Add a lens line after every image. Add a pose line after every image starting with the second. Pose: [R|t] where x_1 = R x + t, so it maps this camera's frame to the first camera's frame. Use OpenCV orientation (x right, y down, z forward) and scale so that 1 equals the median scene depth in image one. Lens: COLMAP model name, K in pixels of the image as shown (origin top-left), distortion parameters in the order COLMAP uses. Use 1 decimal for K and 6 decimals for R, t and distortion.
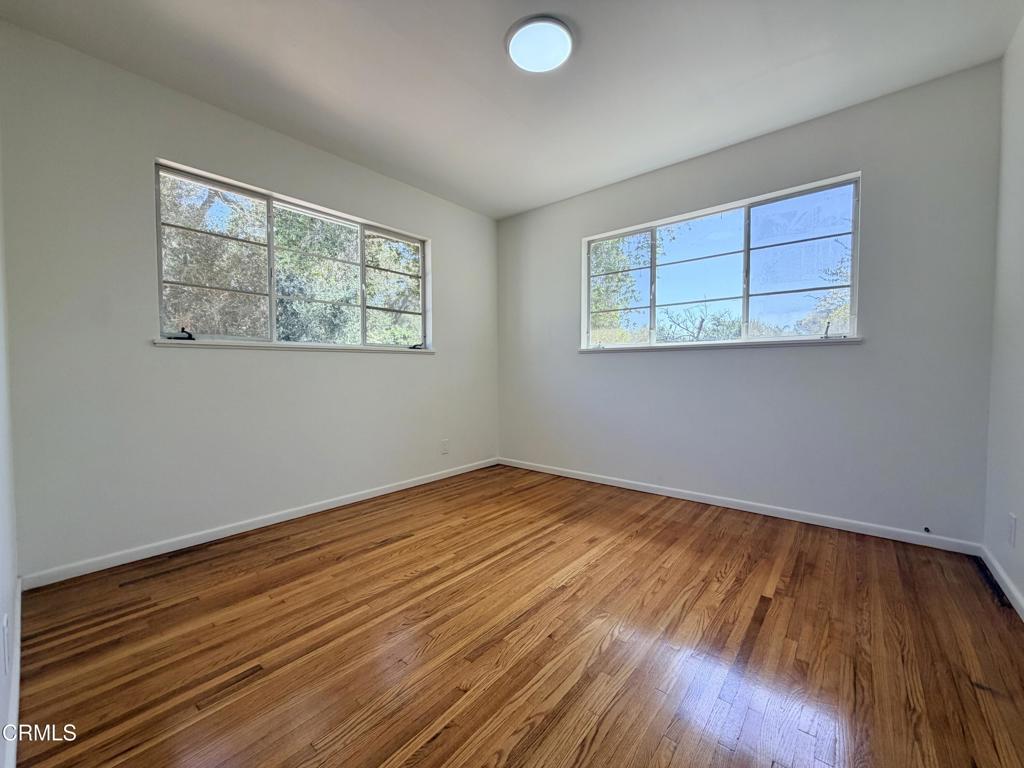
lens RADIAL K [[410.6, 0, 510.8], [0, 410.6, 377.7], [0, 0, 1]] dist [-0.000058, -0.000117]
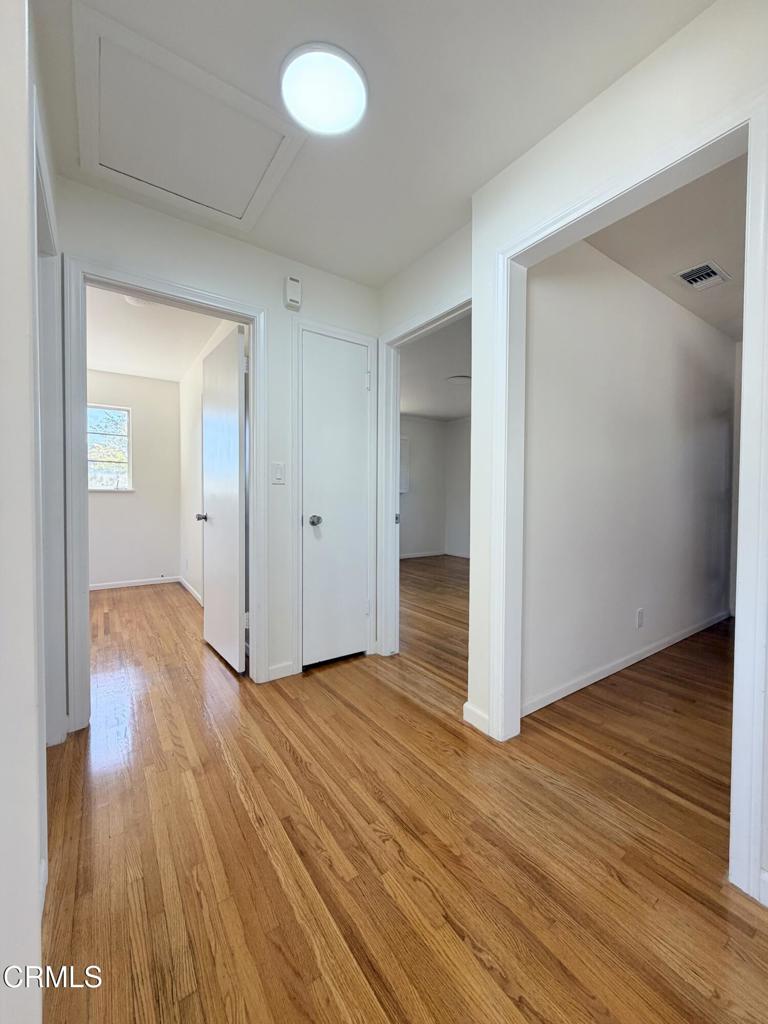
lens RADIAL K [[410.6, 0, 383.4], [0, 410.6, 507.6], [0, 0, 1]] dist [-0.000058, -0.000117]
pose [[0.257097, -0.009839, 0.966335, -0.847605], [0.017662, 0.999829, 0.005481, -0.001104], [-0.966224, 0.015659, 0.257227, -0.759954]]
